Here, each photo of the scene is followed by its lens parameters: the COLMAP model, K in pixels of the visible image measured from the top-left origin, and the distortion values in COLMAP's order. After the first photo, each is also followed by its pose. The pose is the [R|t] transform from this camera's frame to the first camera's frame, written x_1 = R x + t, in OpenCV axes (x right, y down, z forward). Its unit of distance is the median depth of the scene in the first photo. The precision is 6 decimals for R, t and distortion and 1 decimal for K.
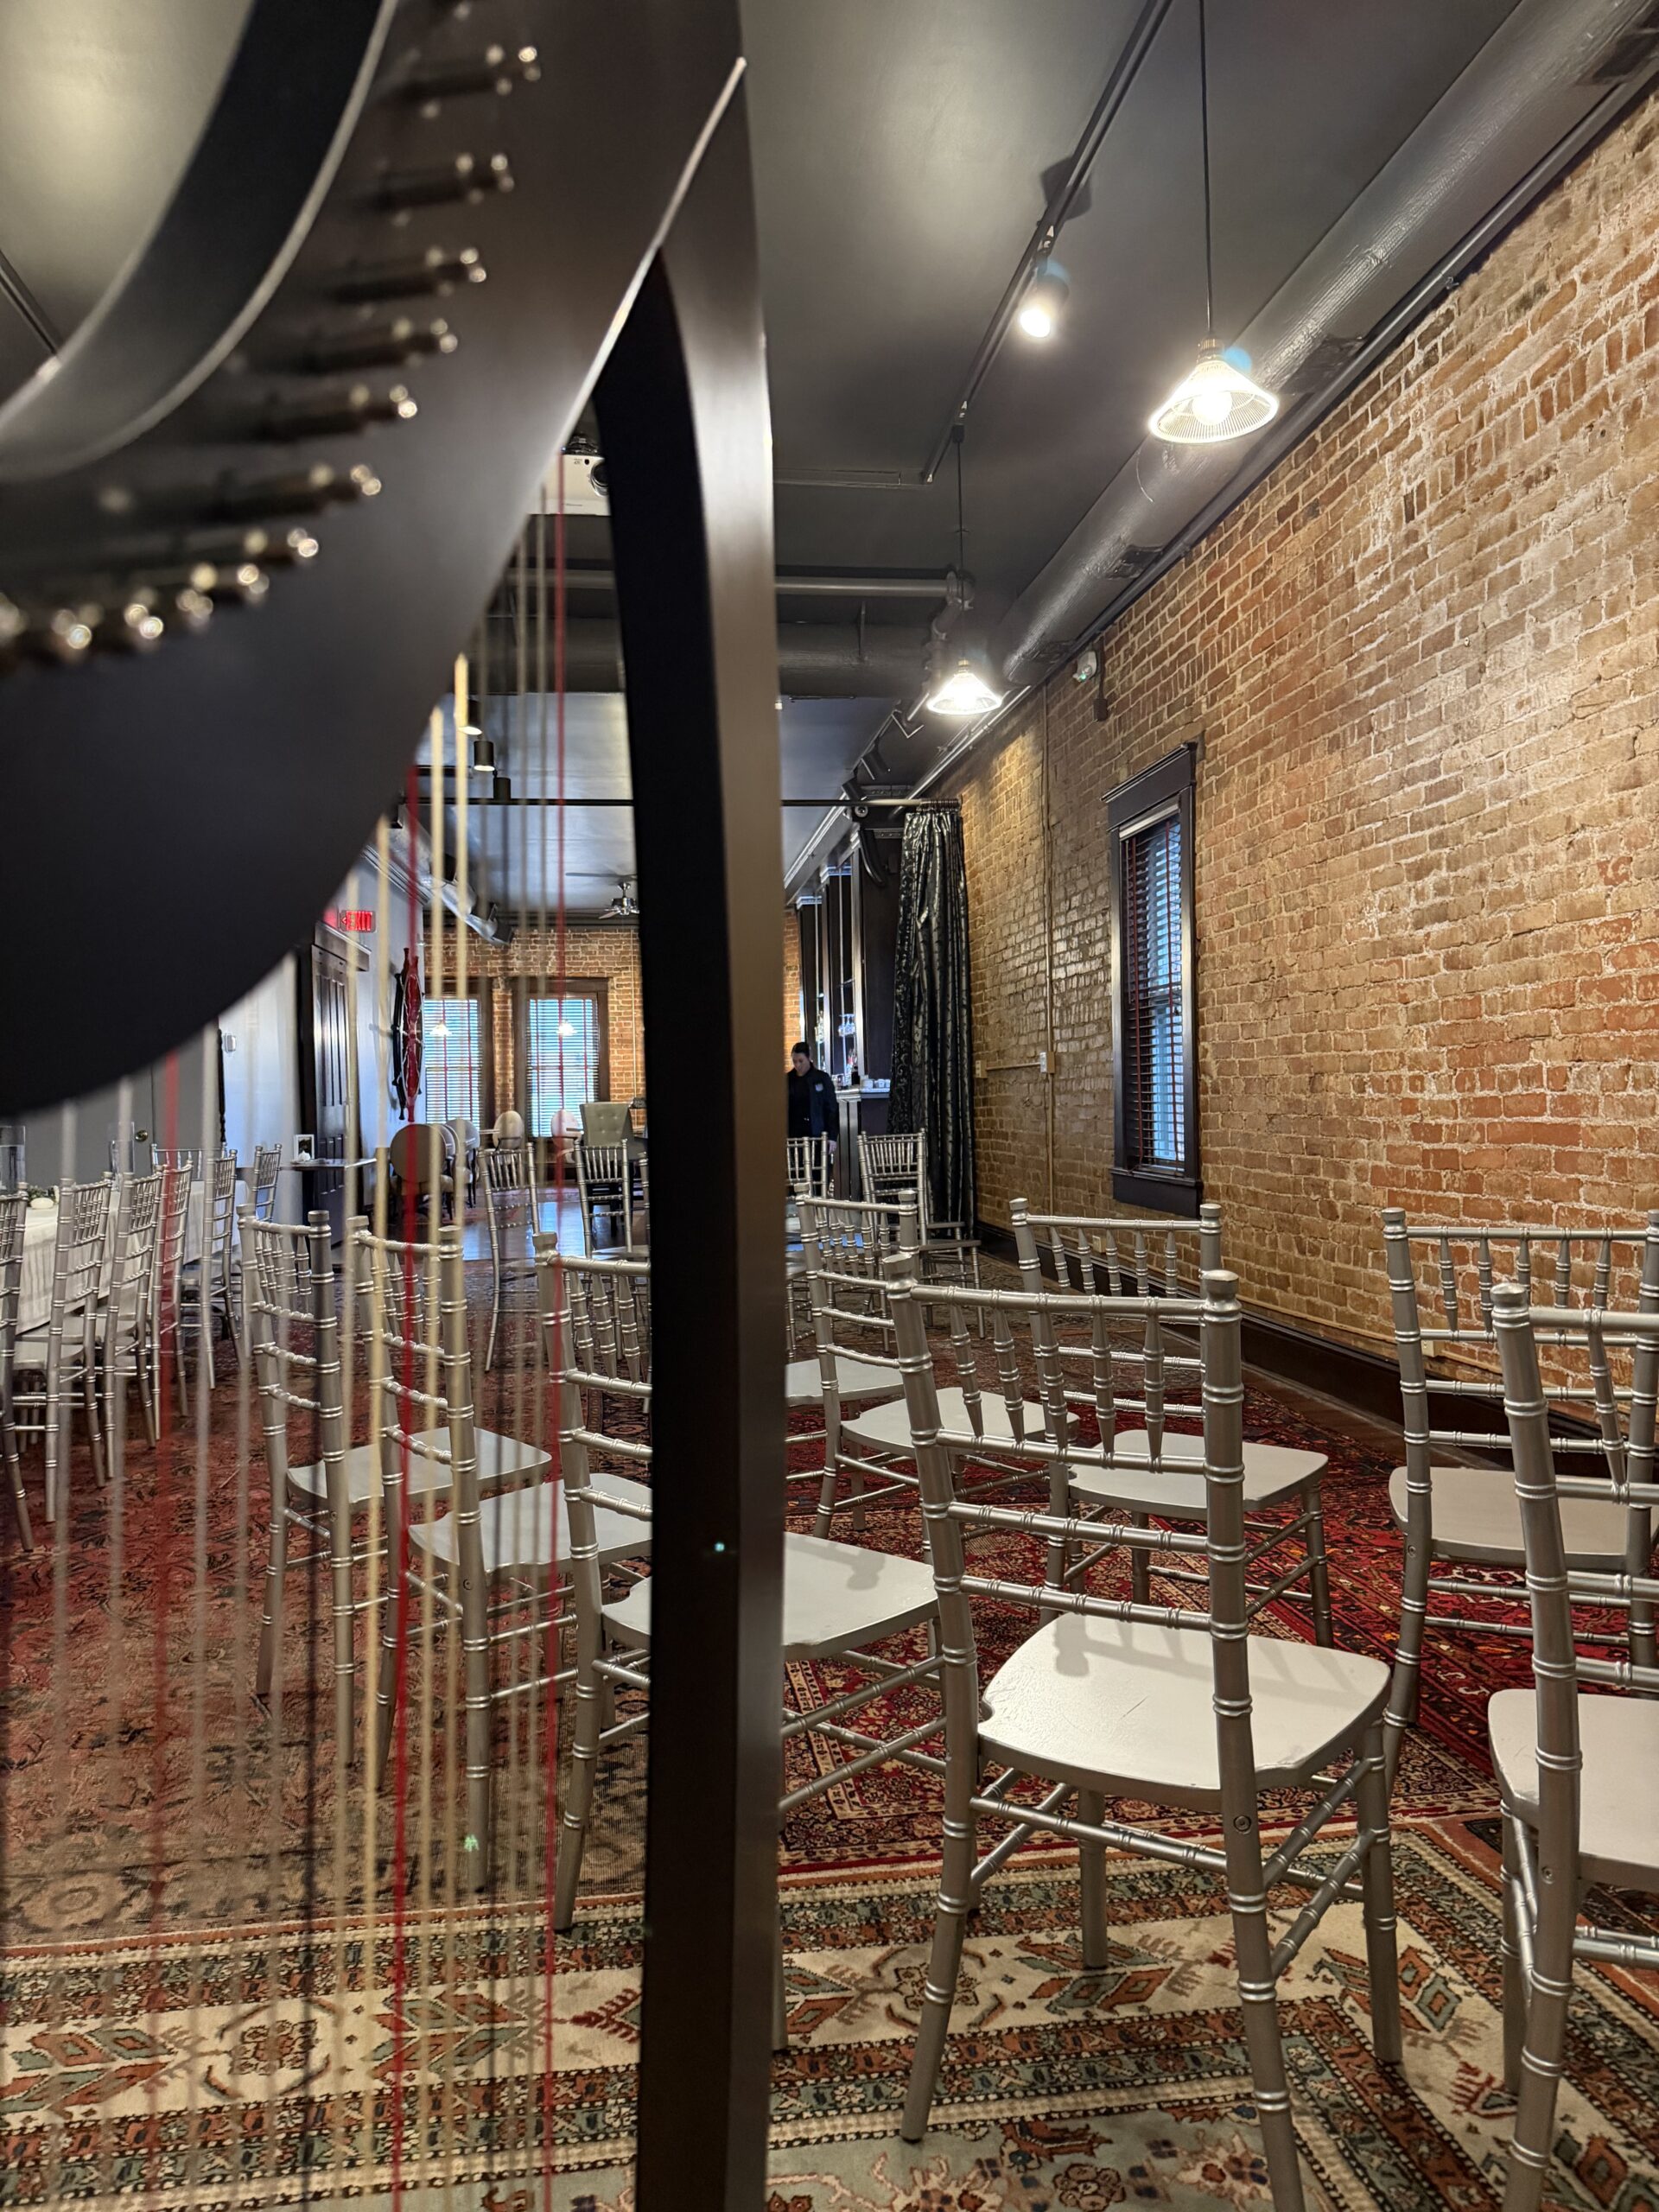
lens RADIAL K [[1537.5, 0, 830.0], [0, 1537.5, 1084.2], [0, 0, 1]] dist [0.122349, -0.241715]
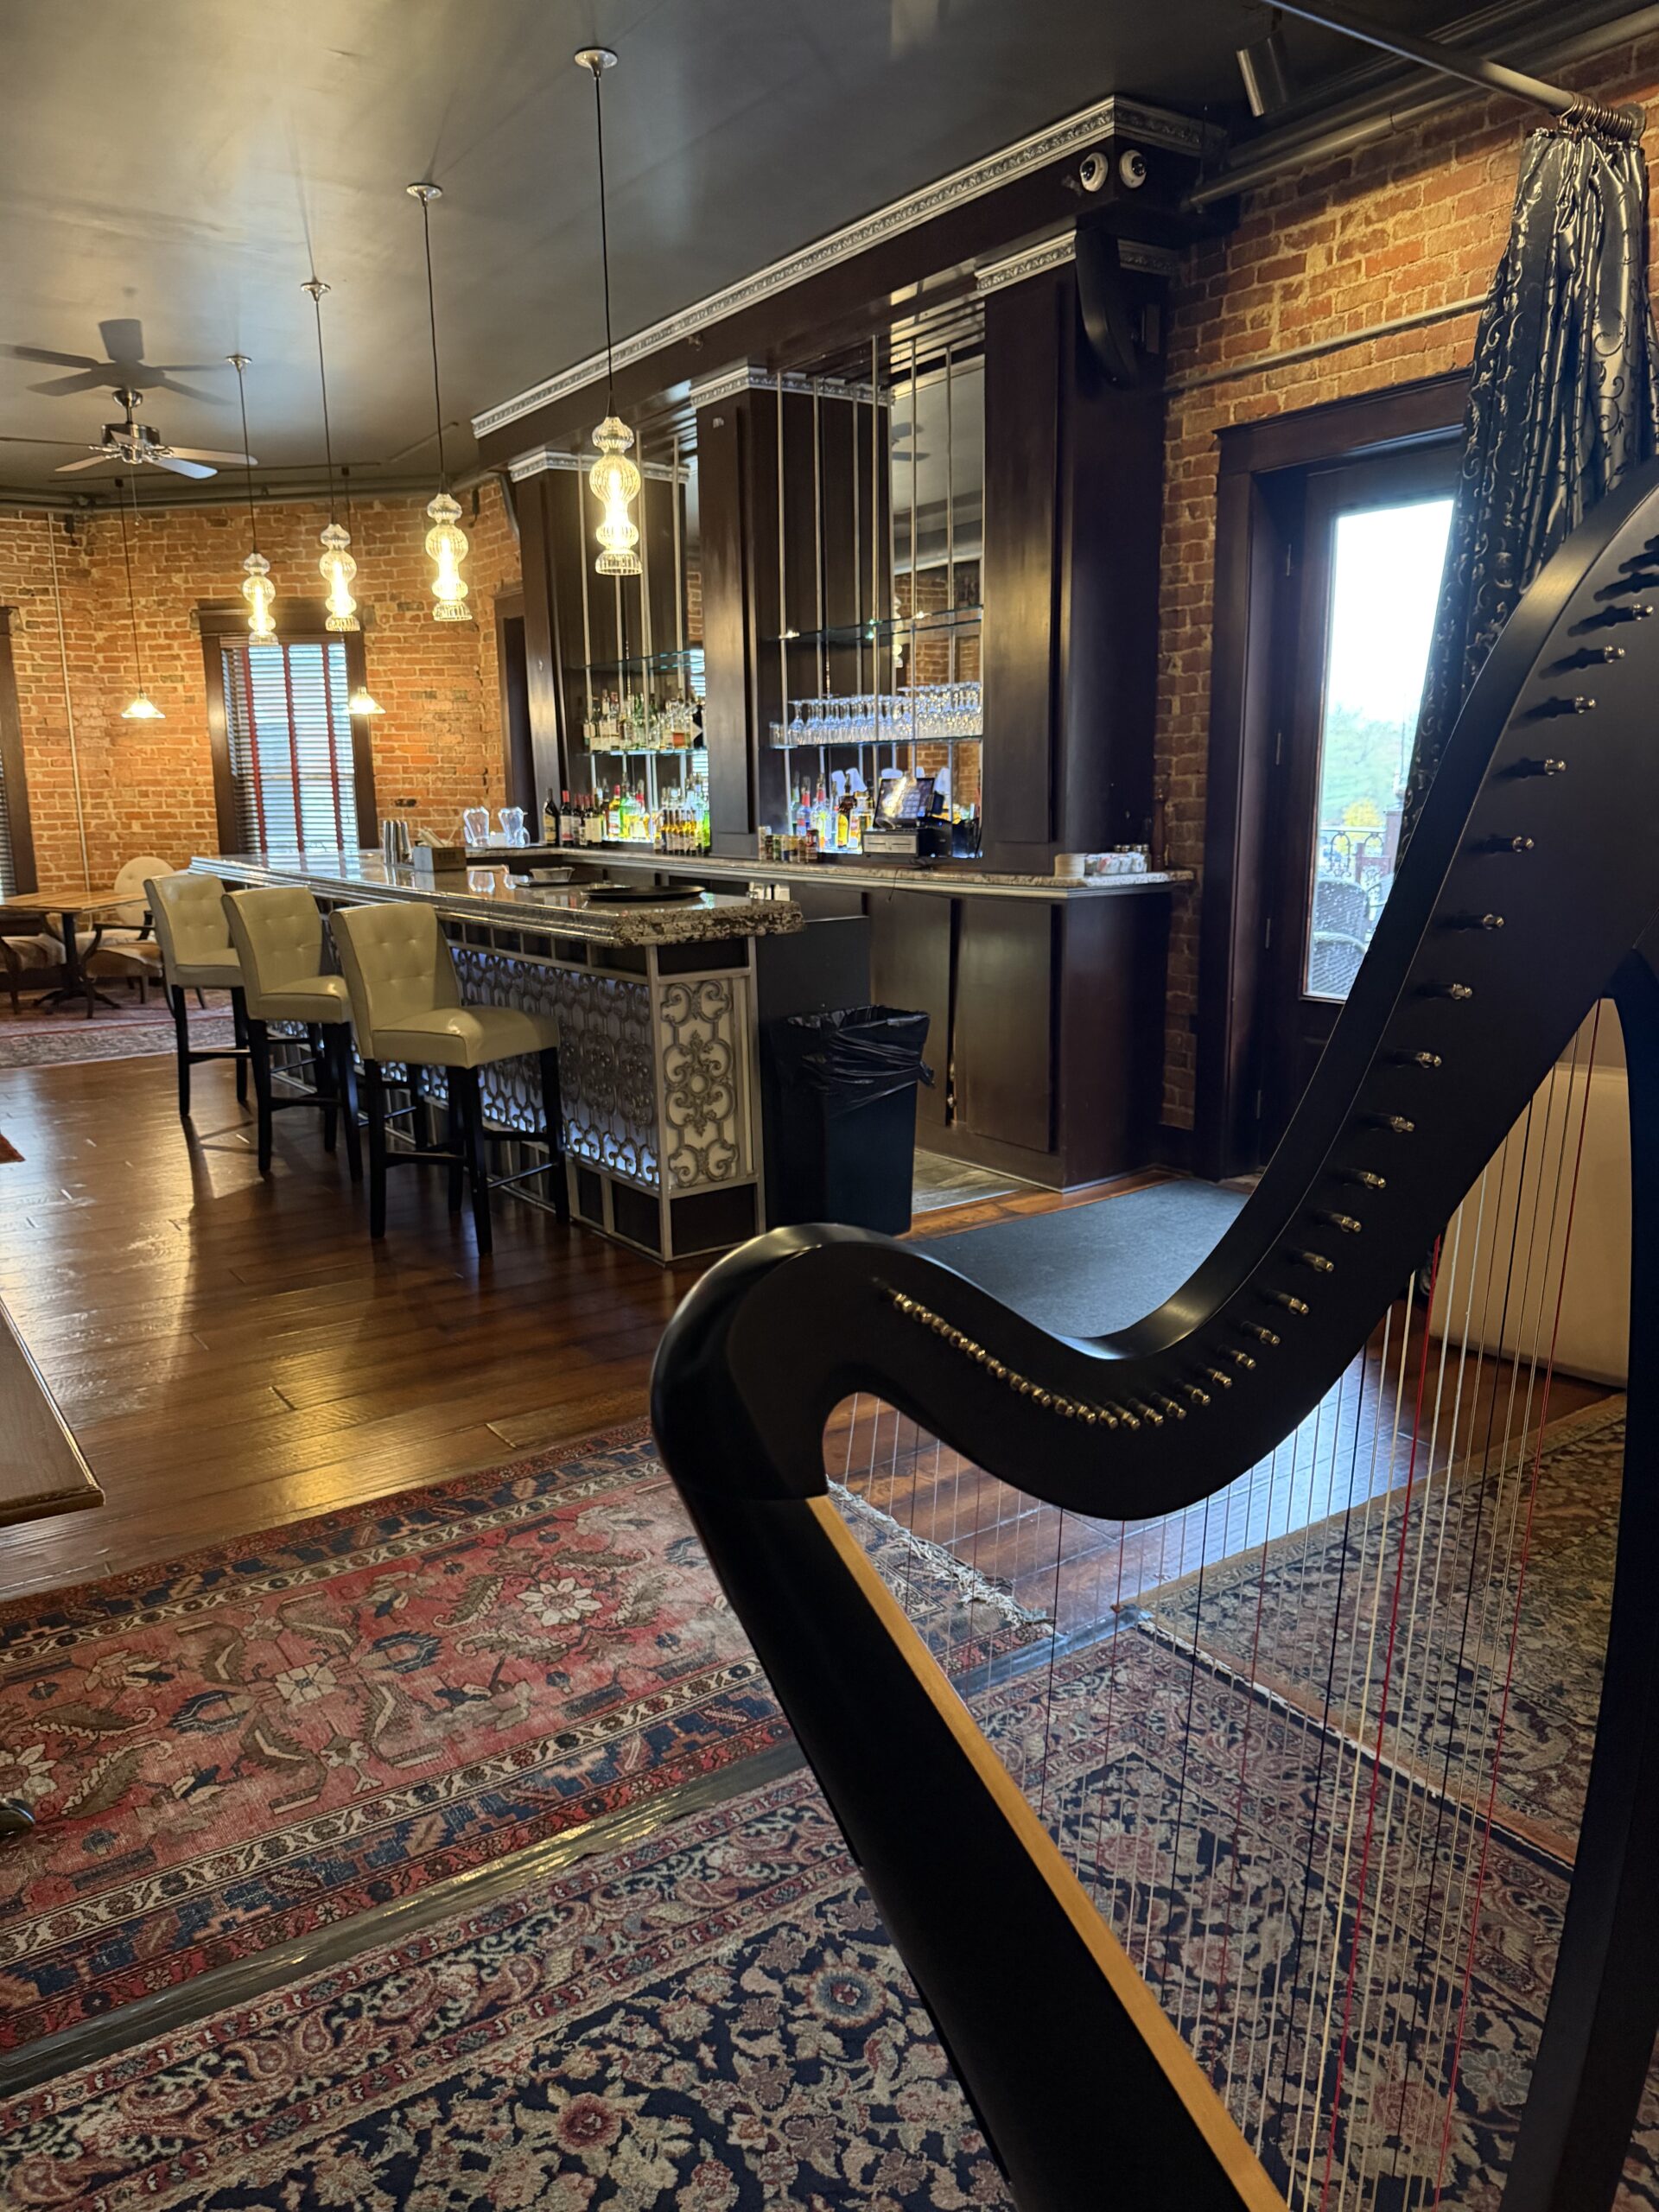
lens RADIAL K [[1537.5, 0, 830.0], [0, 1537.5, 1084.2], [0, 0, 1]] dist [0.122349, -0.241715]
pose [[0.887062, -0.077588, 0.455084, -0.188676], [-0.009744, 0.982409, 0.186487, -0.014527], [-0.461548, -0.169860, 0.870701, 0.482891]]
